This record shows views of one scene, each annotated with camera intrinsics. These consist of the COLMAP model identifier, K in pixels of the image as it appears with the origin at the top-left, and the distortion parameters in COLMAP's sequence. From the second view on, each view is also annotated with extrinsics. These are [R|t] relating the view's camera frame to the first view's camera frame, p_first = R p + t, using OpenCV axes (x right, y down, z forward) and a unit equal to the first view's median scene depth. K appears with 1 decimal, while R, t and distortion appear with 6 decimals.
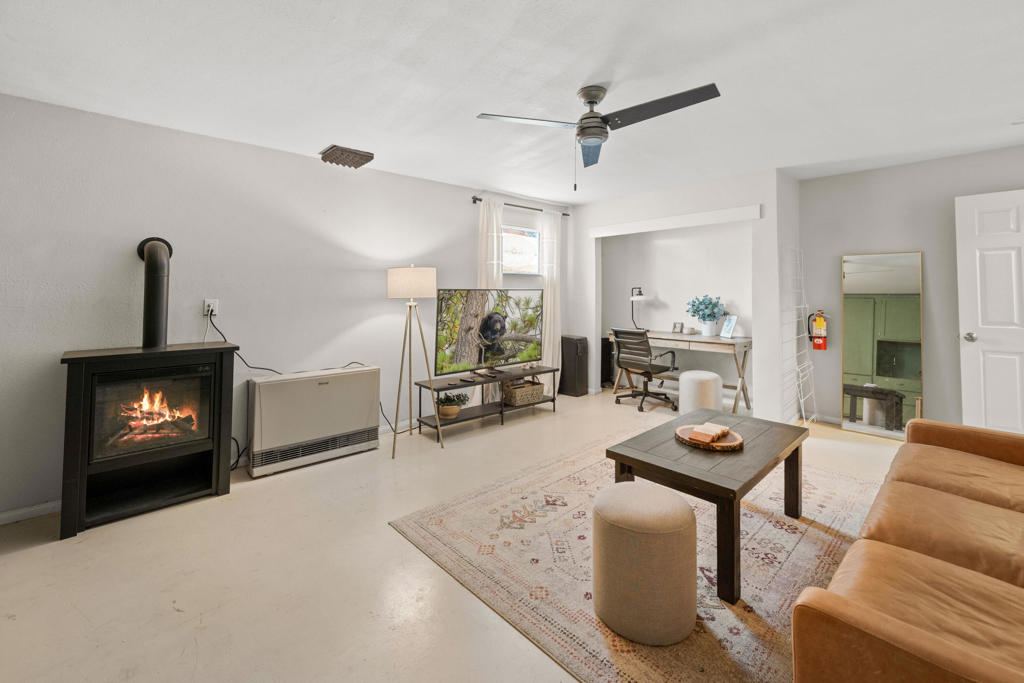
lens RADIAL K [[424.0, 0, 512.1], [0, 424.0, 288.5], [0, 0, 1]] dist [0.002535, -0.000399]
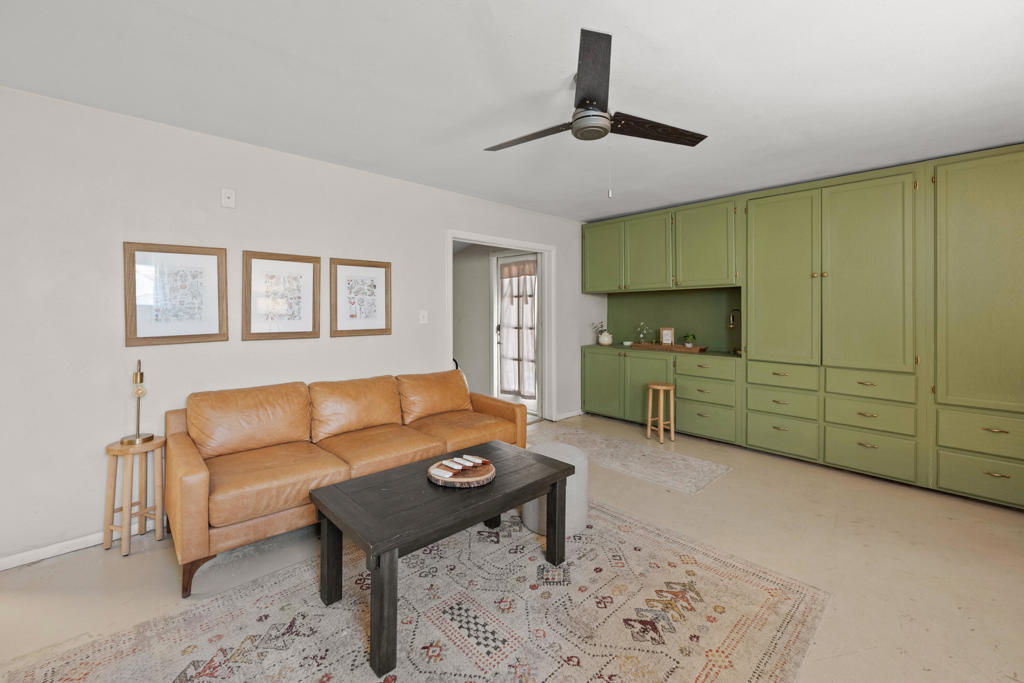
lens RADIAL K [[424.0, 0, 509.2], [0, 424.0, 309.4], [0, 0, 1]] dist [0.002535, -0.000399]
pose [[-0.999938, -0.008025, -0.007704, 0.306020], [-0.007873, 0.999778, -0.019546, 0.012891], [0.007859, -0.019484, -0.999779, 1.593871]]
